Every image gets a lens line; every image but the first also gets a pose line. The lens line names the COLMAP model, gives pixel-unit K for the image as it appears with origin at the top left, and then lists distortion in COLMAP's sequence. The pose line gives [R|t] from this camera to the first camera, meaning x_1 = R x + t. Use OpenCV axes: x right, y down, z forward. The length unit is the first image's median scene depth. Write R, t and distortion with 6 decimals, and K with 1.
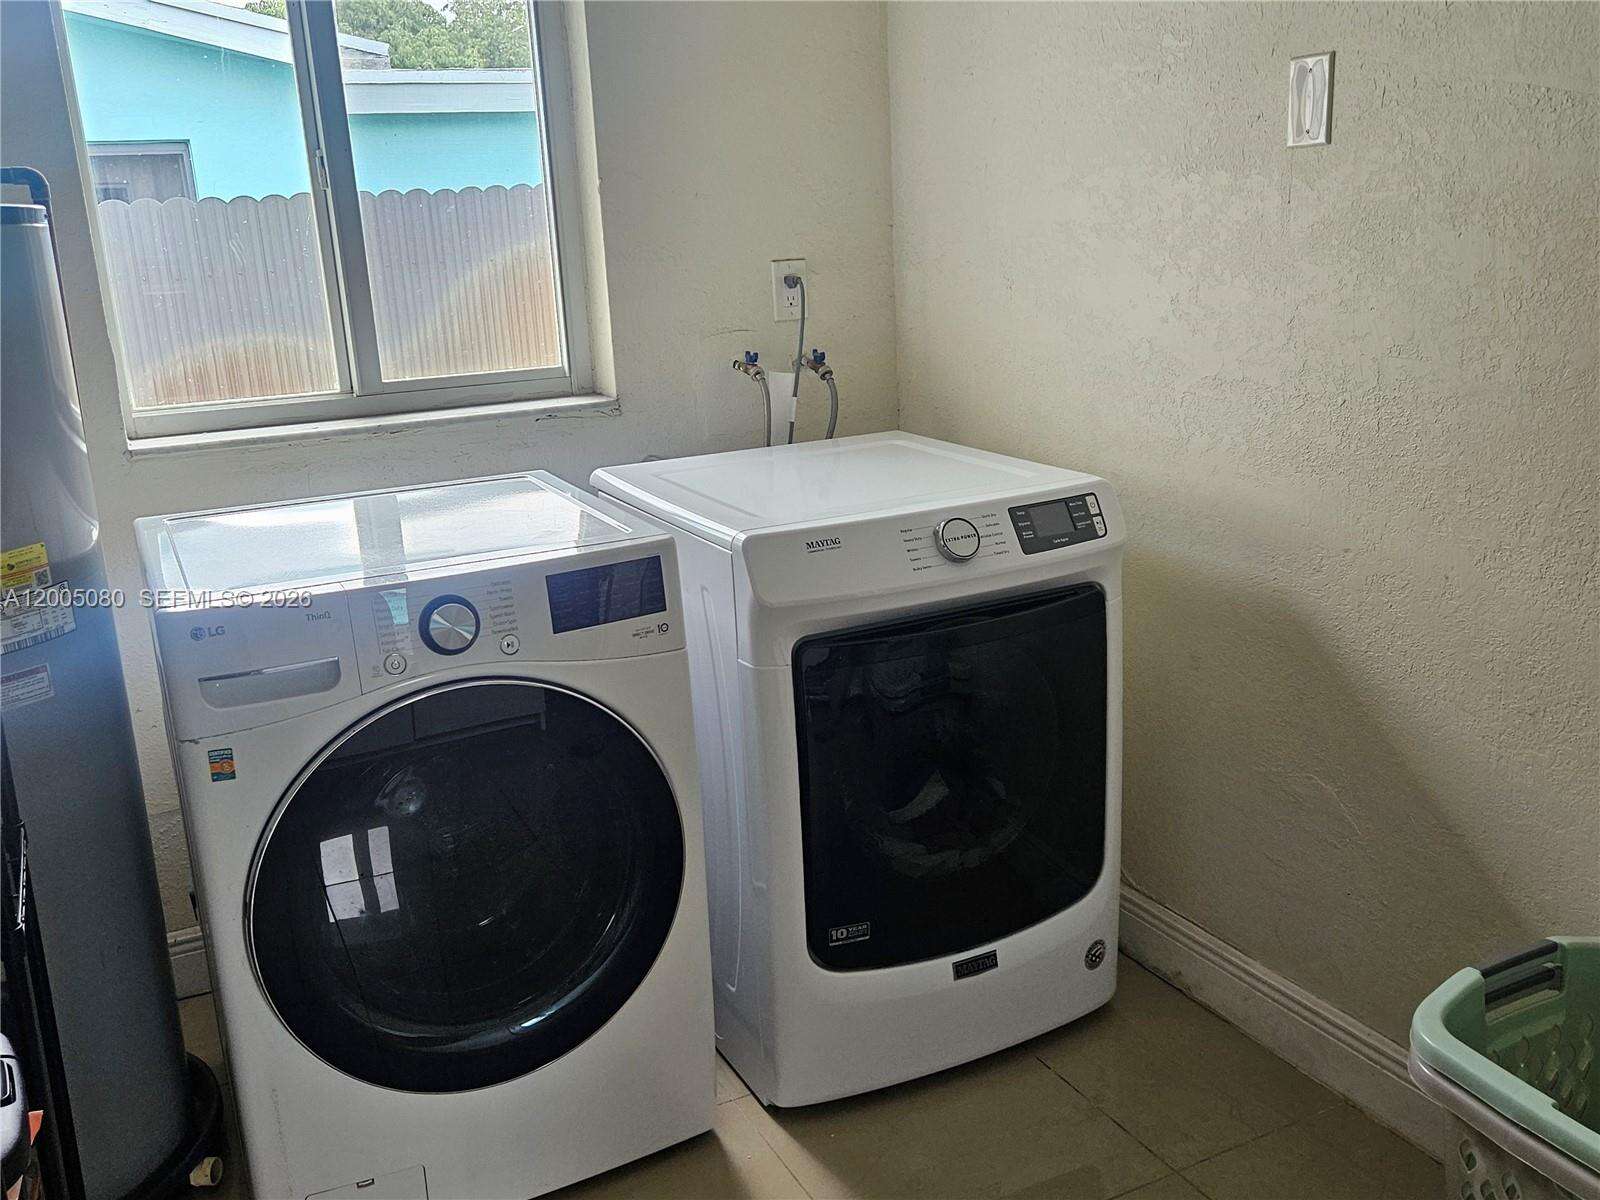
lens RADIAL K [[1429.5, 0, 797.3], [0, 1429.5, 613.8], [0, 0, 1]] dist [0.057409, -0.072489]
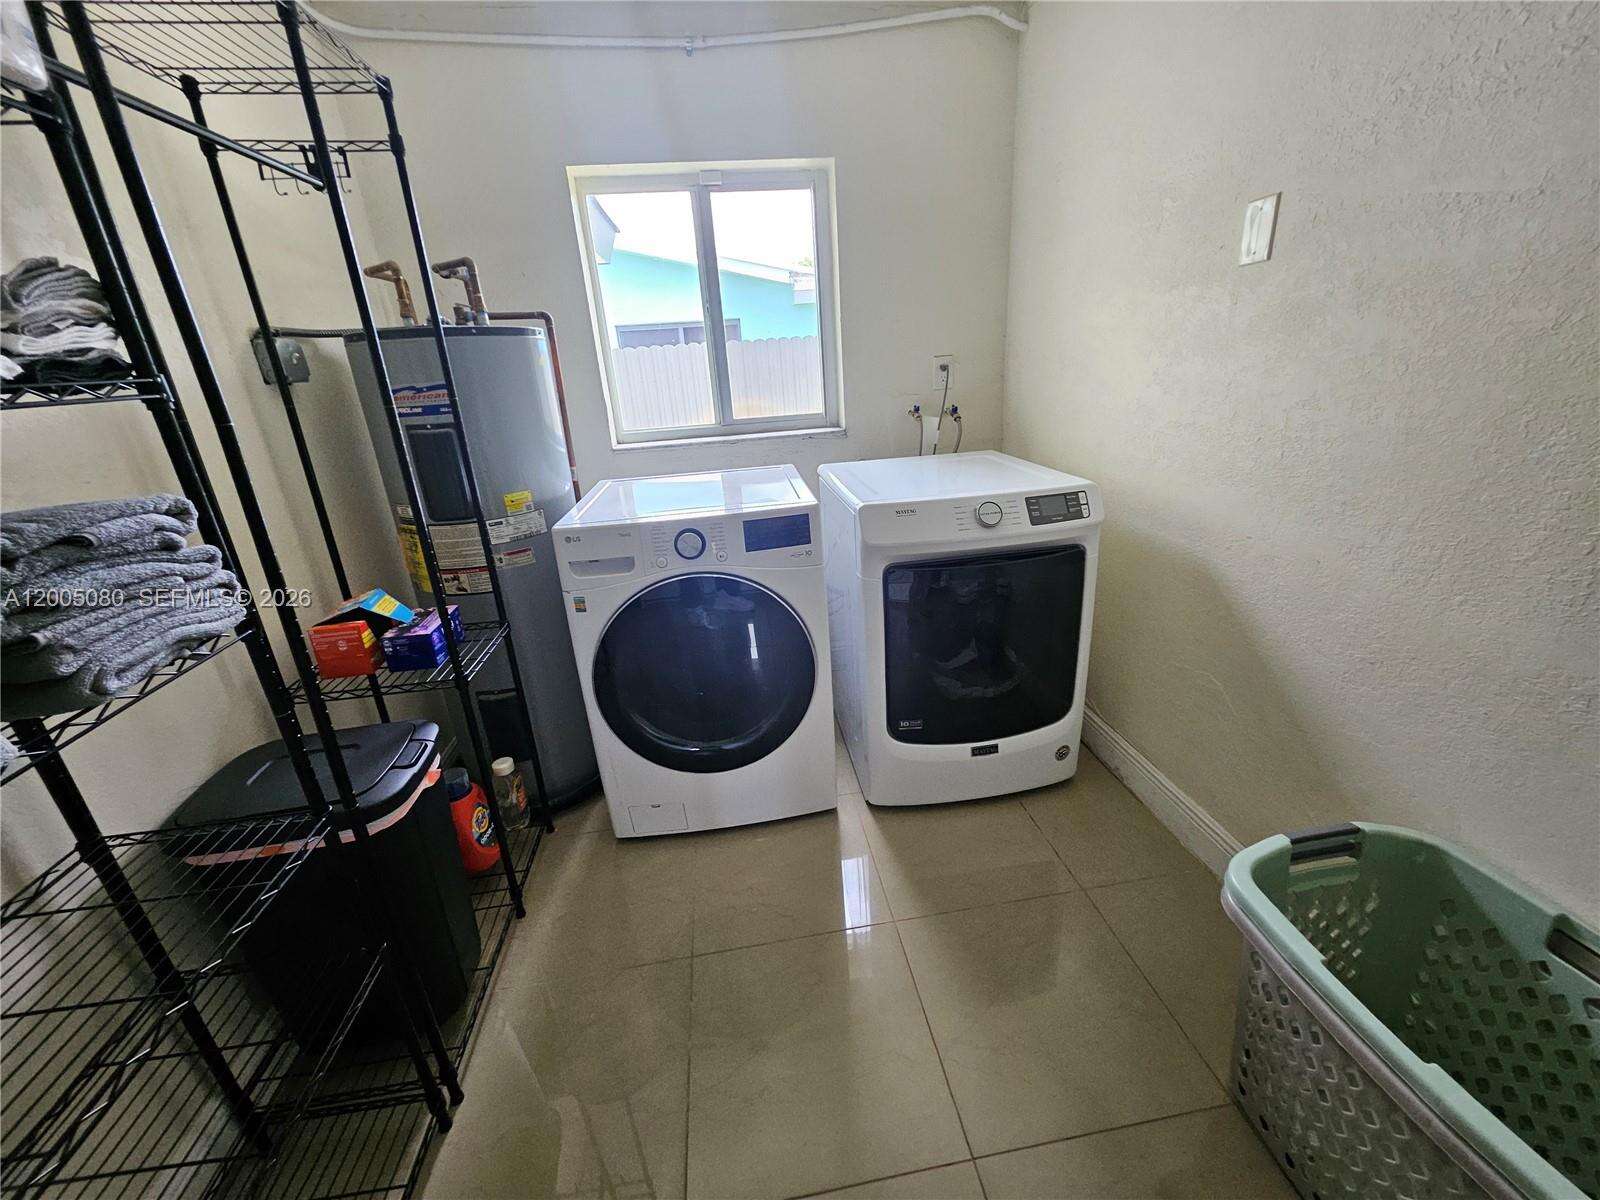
lens RADIAL K [[626.9, 0, 799.0], [0, 626.9, 589.2], [0, 0, 1]] dist [0.001716, -0.001875]
pose [[0.947749, 0.098604, -0.303396, 0.126685], [-0.069861, 0.992100, 0.104199, -0.024002], [0.311273, -0.077559, 0.947150, 0.199500]]
